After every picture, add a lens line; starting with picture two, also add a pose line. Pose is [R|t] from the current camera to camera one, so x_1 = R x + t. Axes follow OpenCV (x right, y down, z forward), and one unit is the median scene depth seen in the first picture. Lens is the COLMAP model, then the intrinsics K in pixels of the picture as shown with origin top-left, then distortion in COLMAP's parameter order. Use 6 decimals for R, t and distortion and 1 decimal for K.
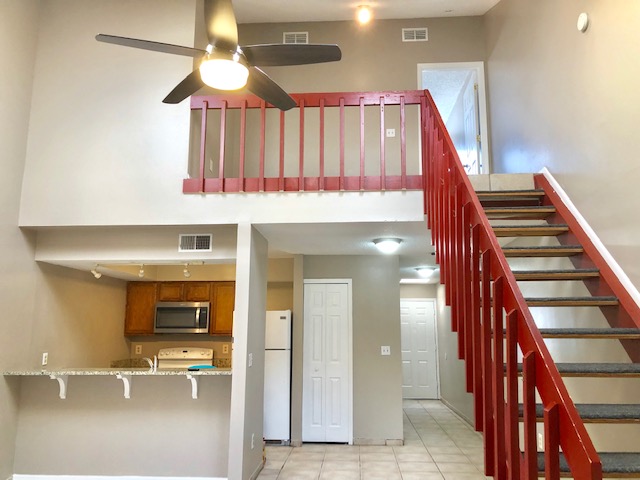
lens RADIAL K [[514.0, 0, 320.0], [0, 514.0, 240.0], [0, 0, 1]] dist [0.063775, -0.103904]
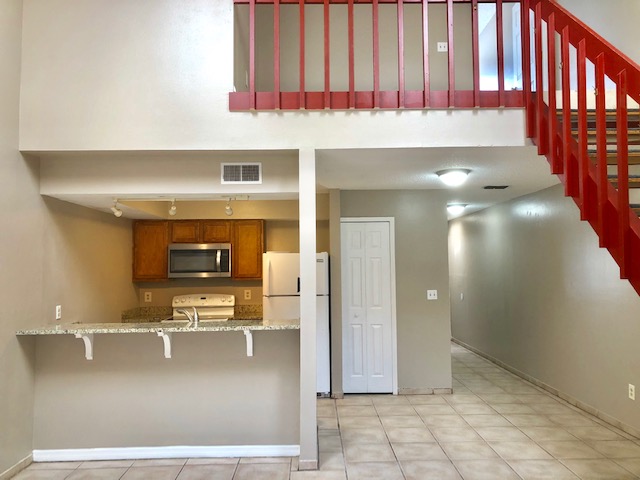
lens RADIAL K [[514.0, 0, 320.0], [0, 514.0, 240.0], [0, 0, 1]] dist [0.063775, -0.103904]
pose [[0.997094, -0.007677, 0.075789, -0.144061], [-0.001377, 0.992930, 0.118693, 0.010930], [-0.076164, -0.118452, 0.990034, 0.129104]]
